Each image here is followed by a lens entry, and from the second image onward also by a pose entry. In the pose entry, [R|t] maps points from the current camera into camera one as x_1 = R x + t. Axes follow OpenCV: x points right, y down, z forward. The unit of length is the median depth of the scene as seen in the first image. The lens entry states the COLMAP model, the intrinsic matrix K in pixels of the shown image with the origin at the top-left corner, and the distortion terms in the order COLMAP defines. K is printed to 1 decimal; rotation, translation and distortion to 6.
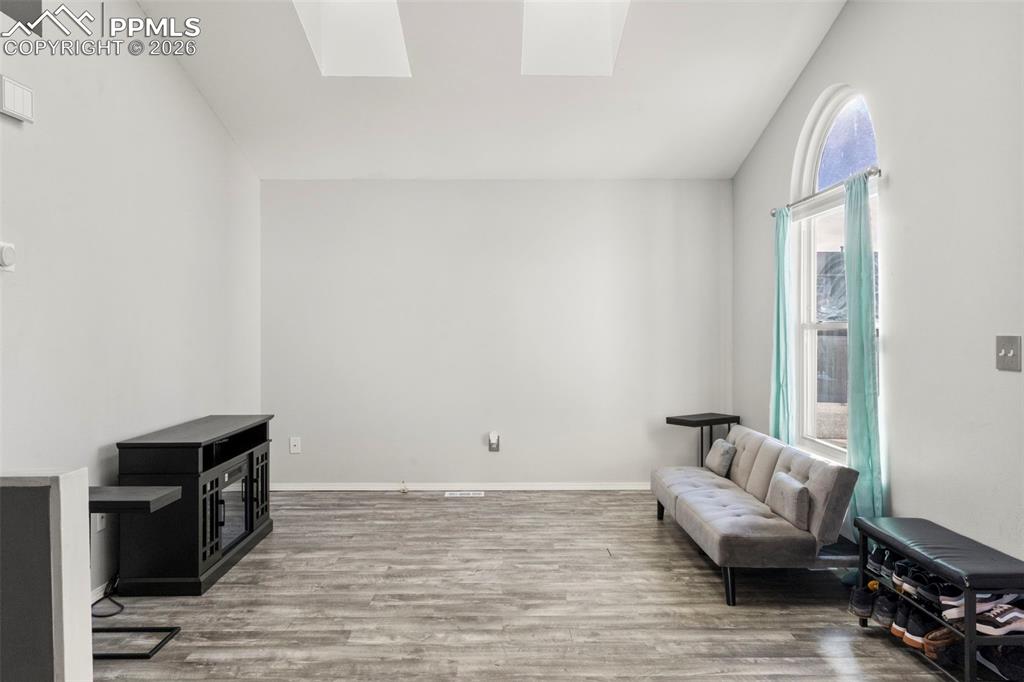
lens RADIAL K [[721.8, 0, 512.0], [0, 721.8, 341.0], [0, 0, 1]] dist [0.004225, 0.002289]
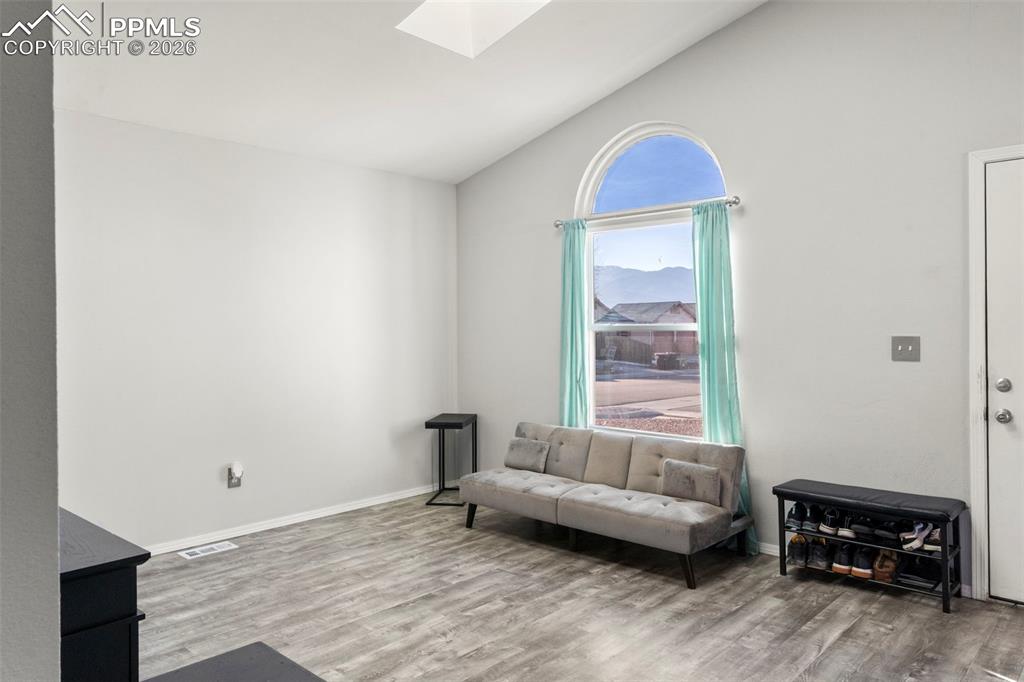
lens RADIAL K [[686.1, 0, 511.7], [0, 686.1, 330.4], [0, 0, 1]] dist [-0.000871, 0.001122]
pose [[0.709792, -0.005501, 0.704390, -0.510119], [0.014392, 0.999874, -0.006693, -0.012539], [-0.704264, 0.014888, 0.709782, 0.388749]]
